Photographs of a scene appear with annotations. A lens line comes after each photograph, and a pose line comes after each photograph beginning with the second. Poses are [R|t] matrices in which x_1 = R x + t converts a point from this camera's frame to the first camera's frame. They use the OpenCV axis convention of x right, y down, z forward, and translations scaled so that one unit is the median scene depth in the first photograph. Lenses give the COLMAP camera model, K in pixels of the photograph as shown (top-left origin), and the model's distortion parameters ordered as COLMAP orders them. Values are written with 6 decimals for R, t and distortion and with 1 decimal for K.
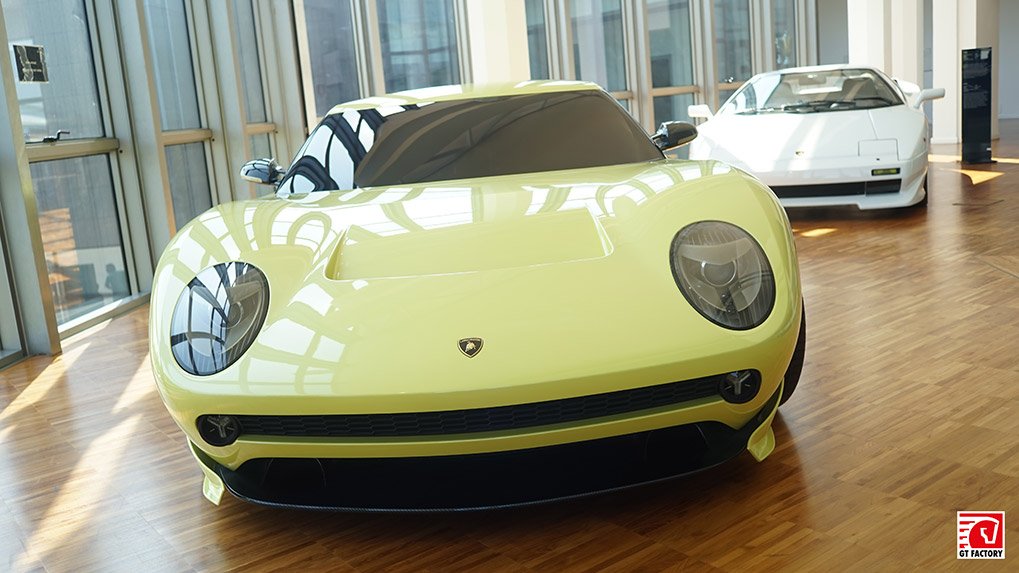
lens RADIAL K [[919.6, 0, 479.4], [0, 919.6, 291.2], [0, 0, 1]] dist [-0.063407, 0.010977]
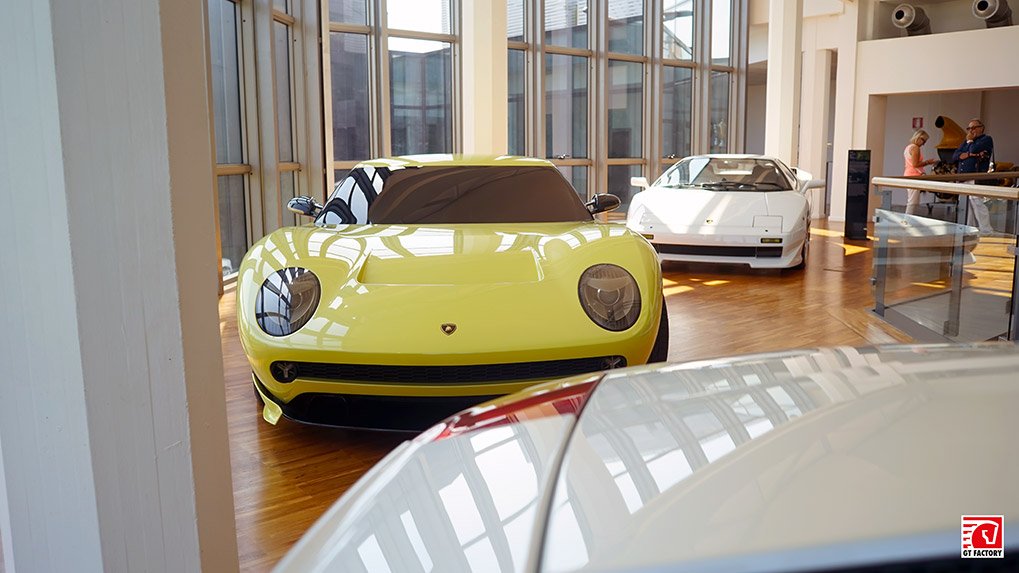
lens RADIAL K [[824.9, 0, 514.8], [0, 824.9, 285.3], [0, 0, 1]] dist [-0.107875, 0.103661]
pose [[0.994830, 0.073781, 0.069789, -0.000070], [-0.070675, 0.996439, -0.045987, 0.013143], [-0.072934, 0.040817, 0.996501, -0.144690]]
